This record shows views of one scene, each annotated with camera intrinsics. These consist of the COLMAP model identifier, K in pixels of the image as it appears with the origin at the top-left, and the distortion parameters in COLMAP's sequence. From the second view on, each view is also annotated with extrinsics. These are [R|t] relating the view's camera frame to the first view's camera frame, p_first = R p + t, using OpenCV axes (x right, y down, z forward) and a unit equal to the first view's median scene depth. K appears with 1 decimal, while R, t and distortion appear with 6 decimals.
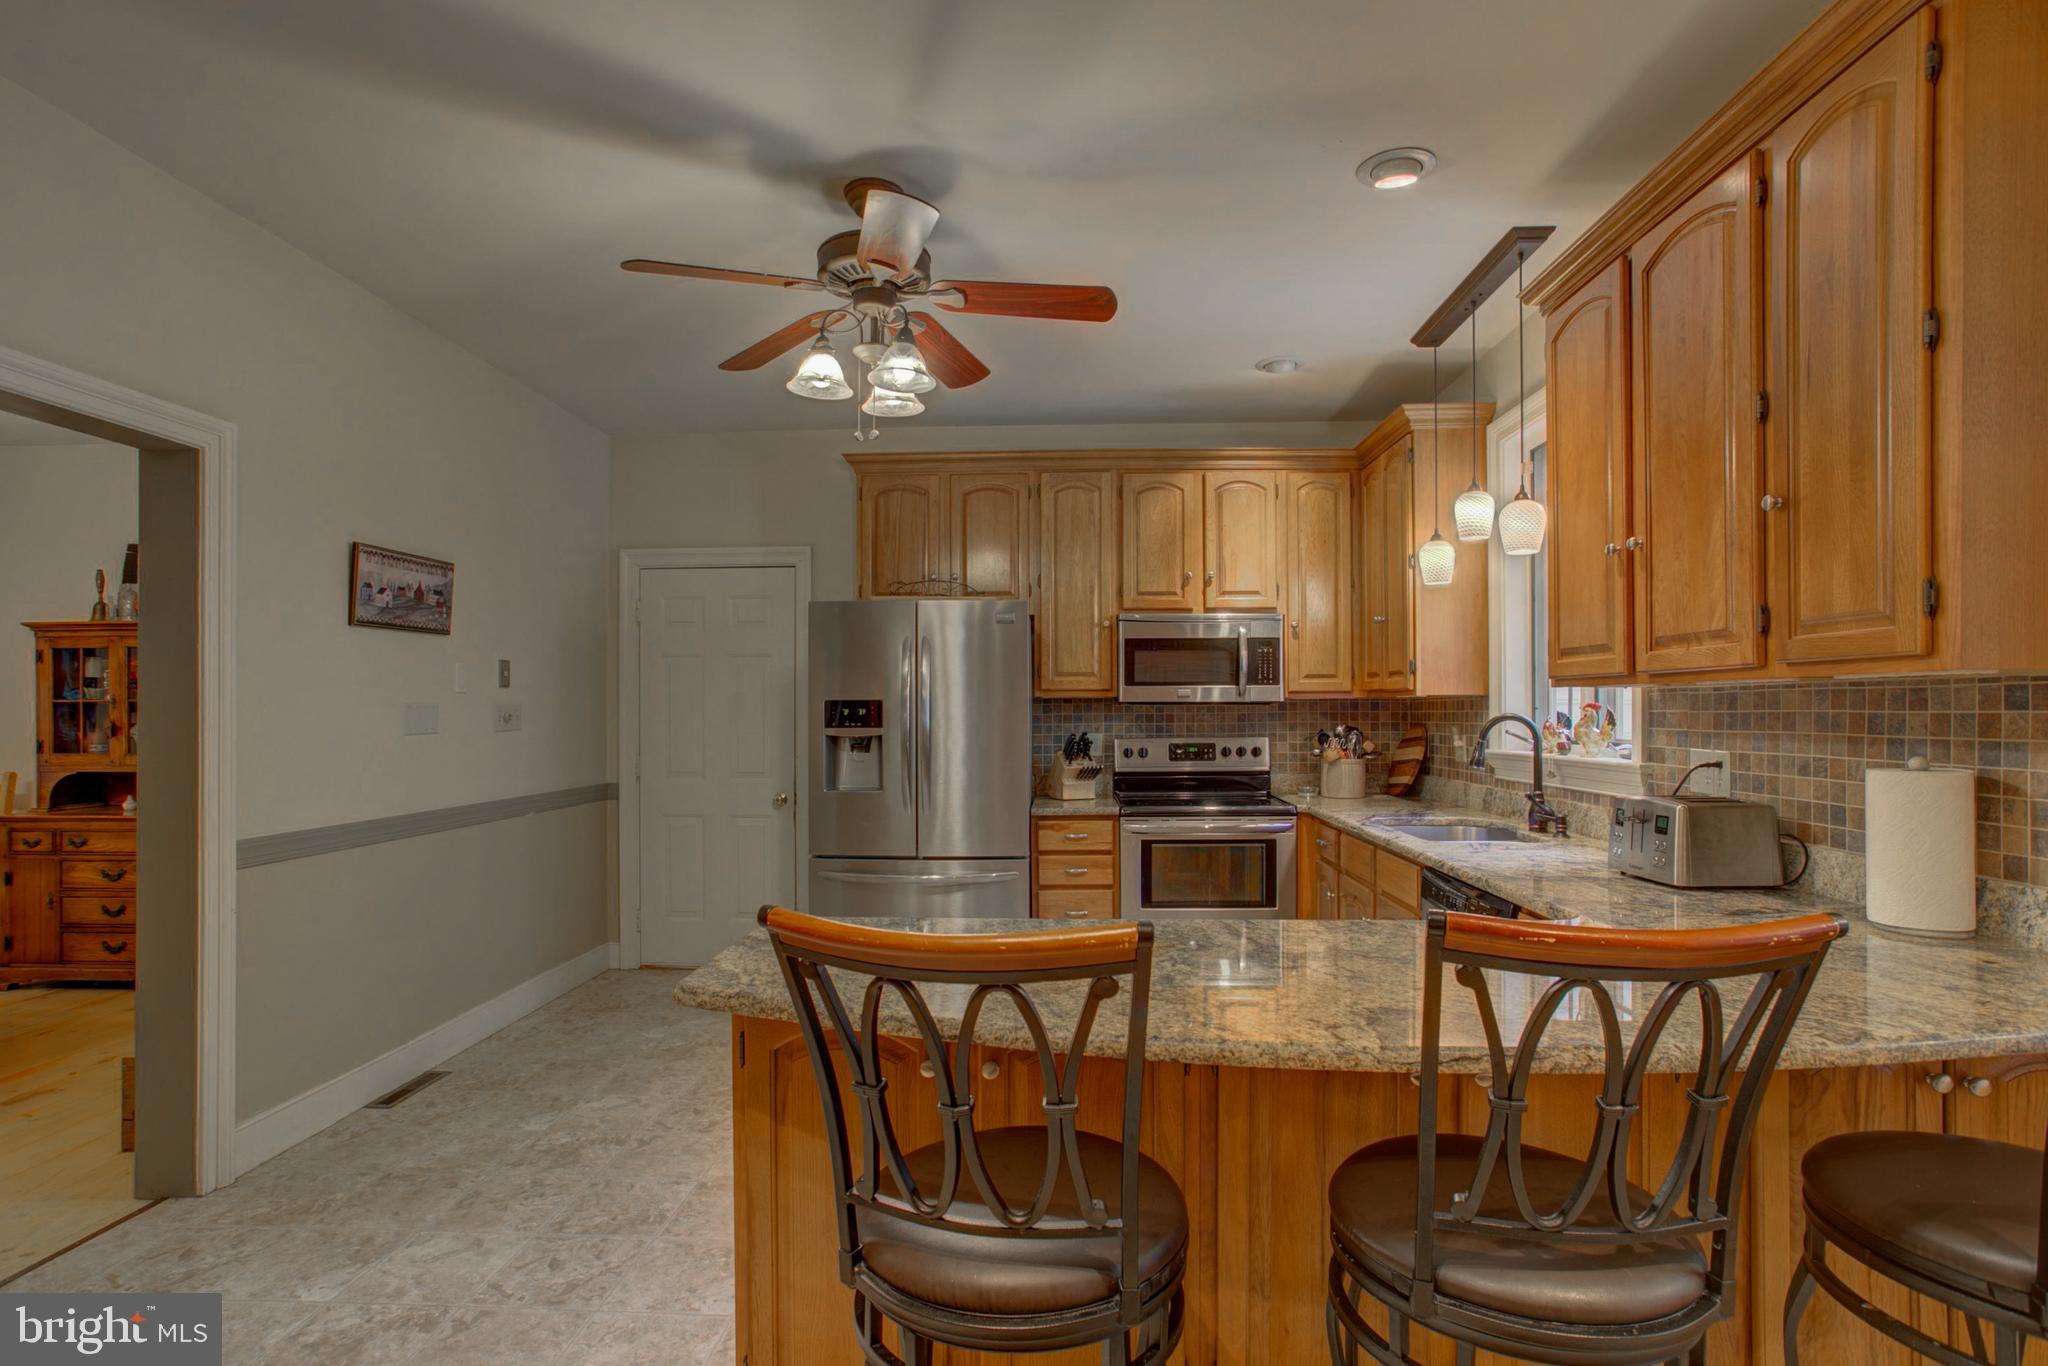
lens RADIAL K [[1007.7, 0, 1027.6], [0, 1007.7, 709.8], [0, 0, 1]] dist [-0.040908, 0.025255]
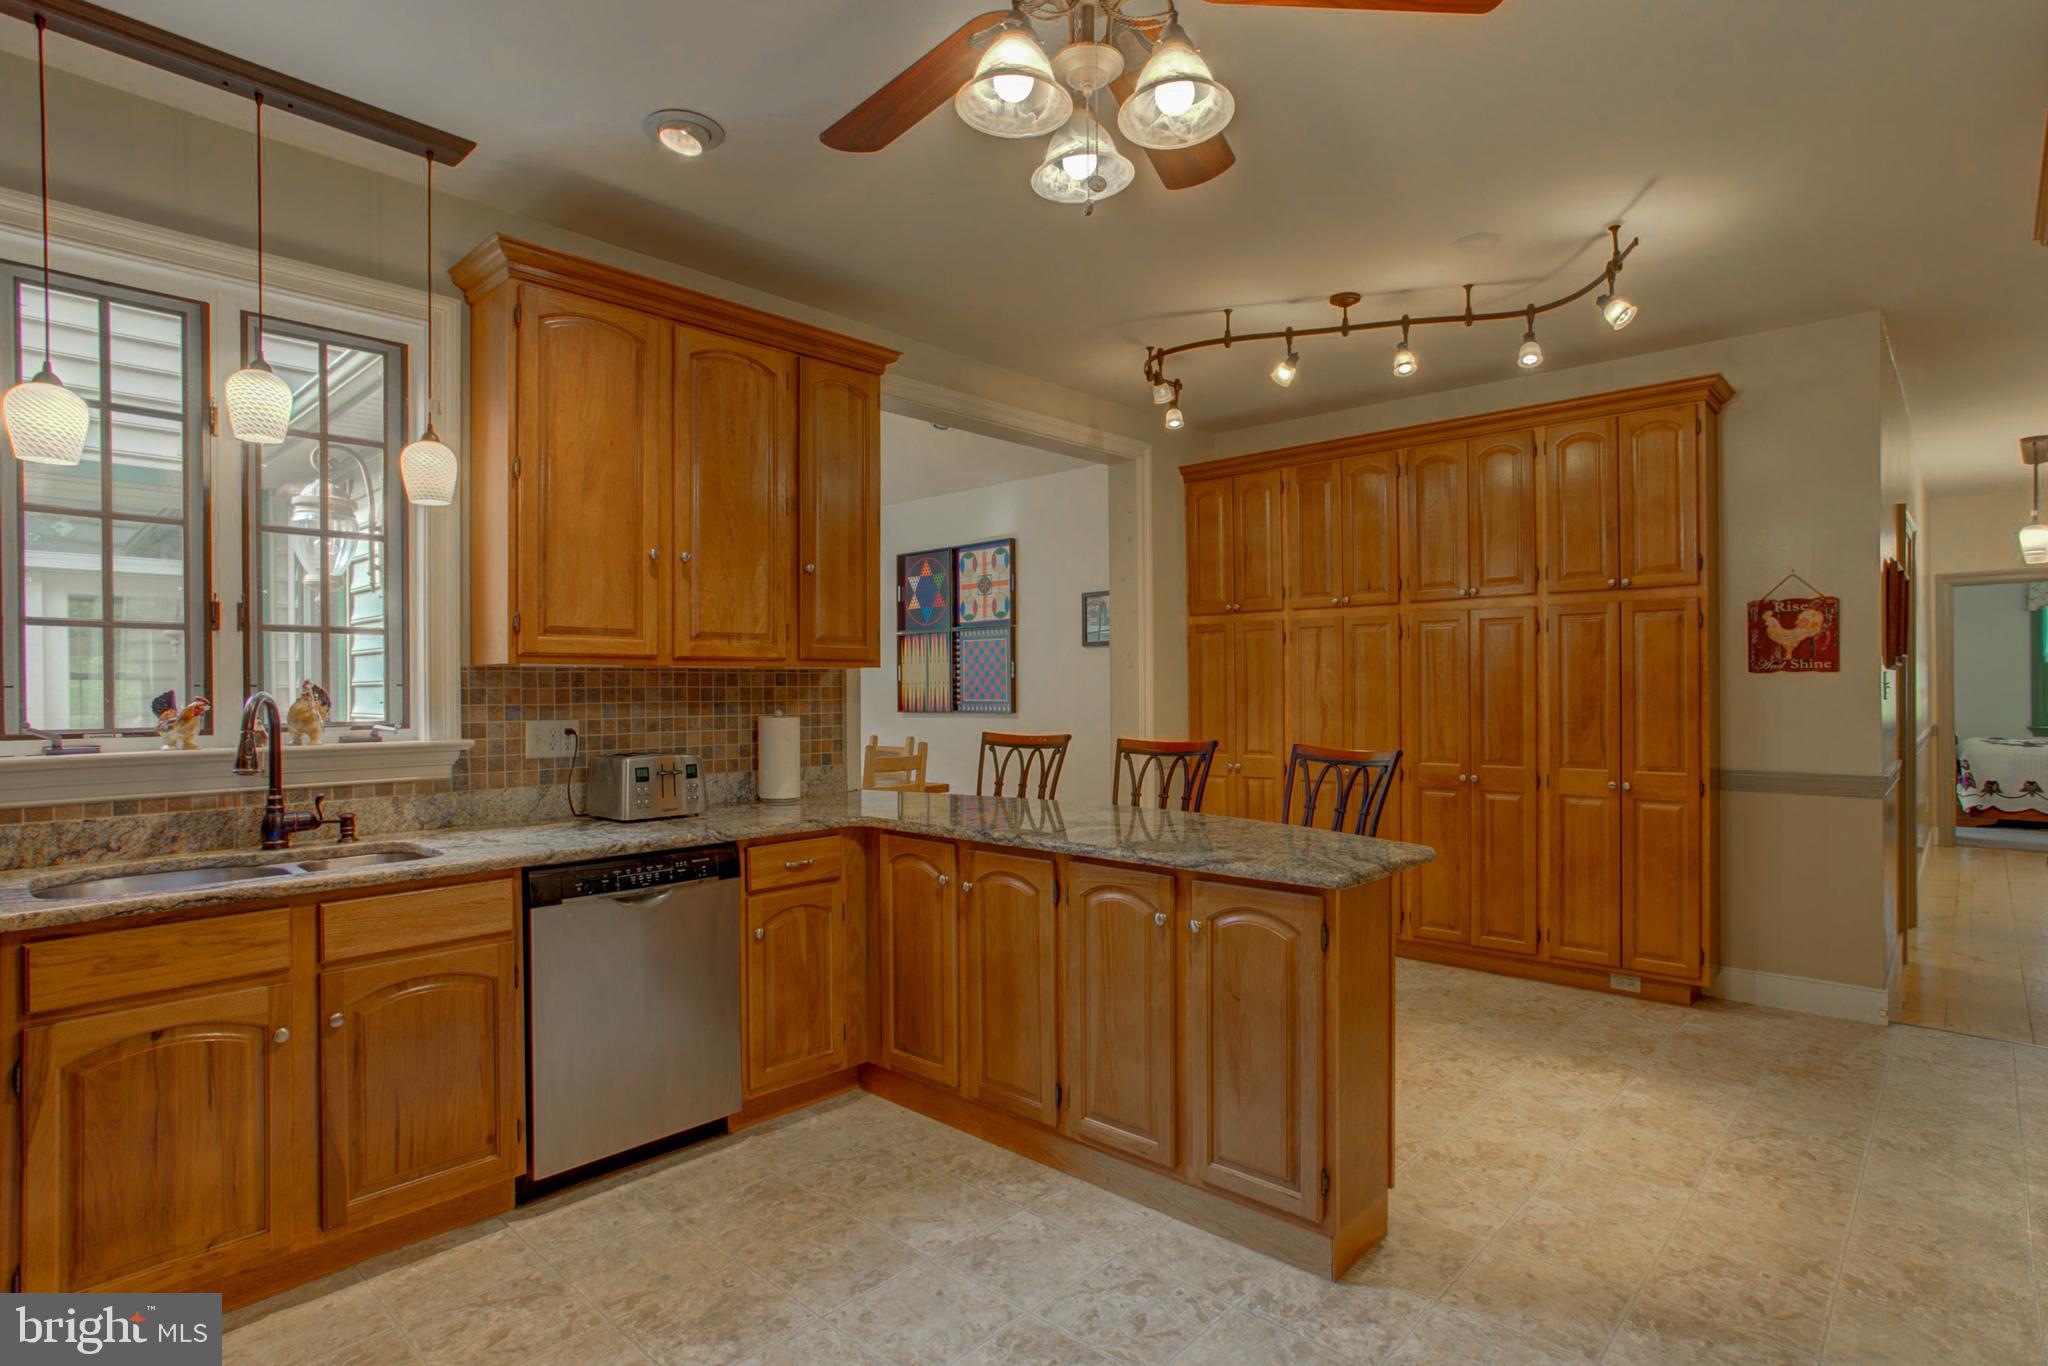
lens RADIAL K [[1051.2, 0, 1023.1], [0, 1051.2, 689.7], [0, 0, 1]] dist [-0.011519, 0.004561]
pose [[-0.760681, 0.003329, 0.649117, -0.333908], [0.006037, 0.999980, 0.001947, 0.002864], [-0.649098, 0.005400, -0.760686, 0.956403]]
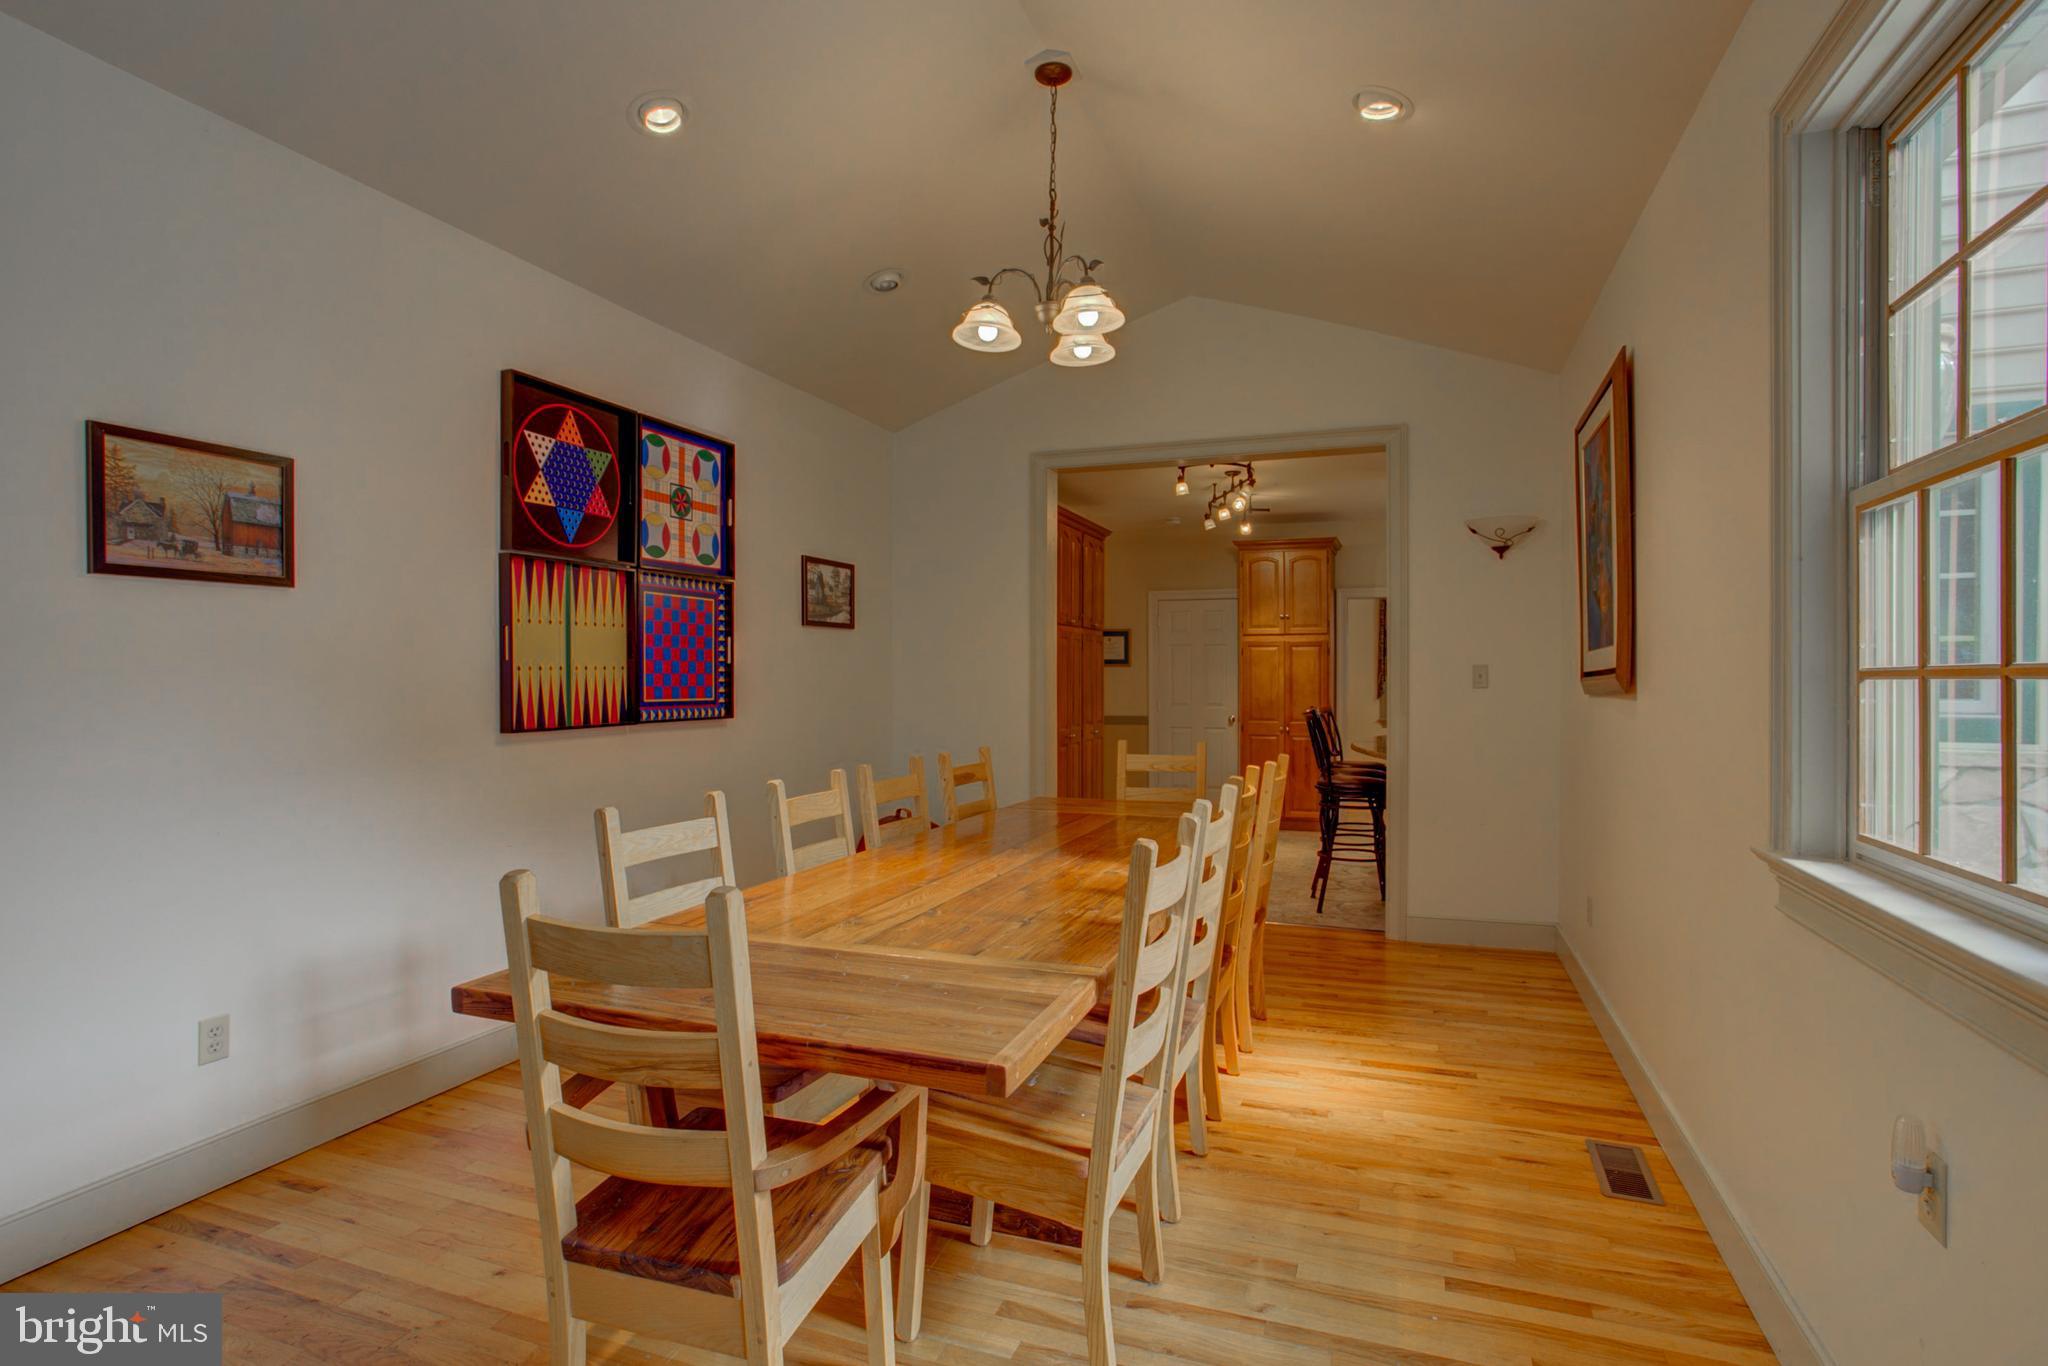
lens RADIAL K [[1007.7, 0, 1021.8], [0, 1007.7, 680.0], [0, 0, 1]] dist [-0.040908, 0.025255]
pose [[-0.305847, 0.002270, -0.952078, 1.693288], [-0.001206, 0.999995, 0.002772, 0.001326], [0.952080, 0.001996, -0.305843, 0.274658]]
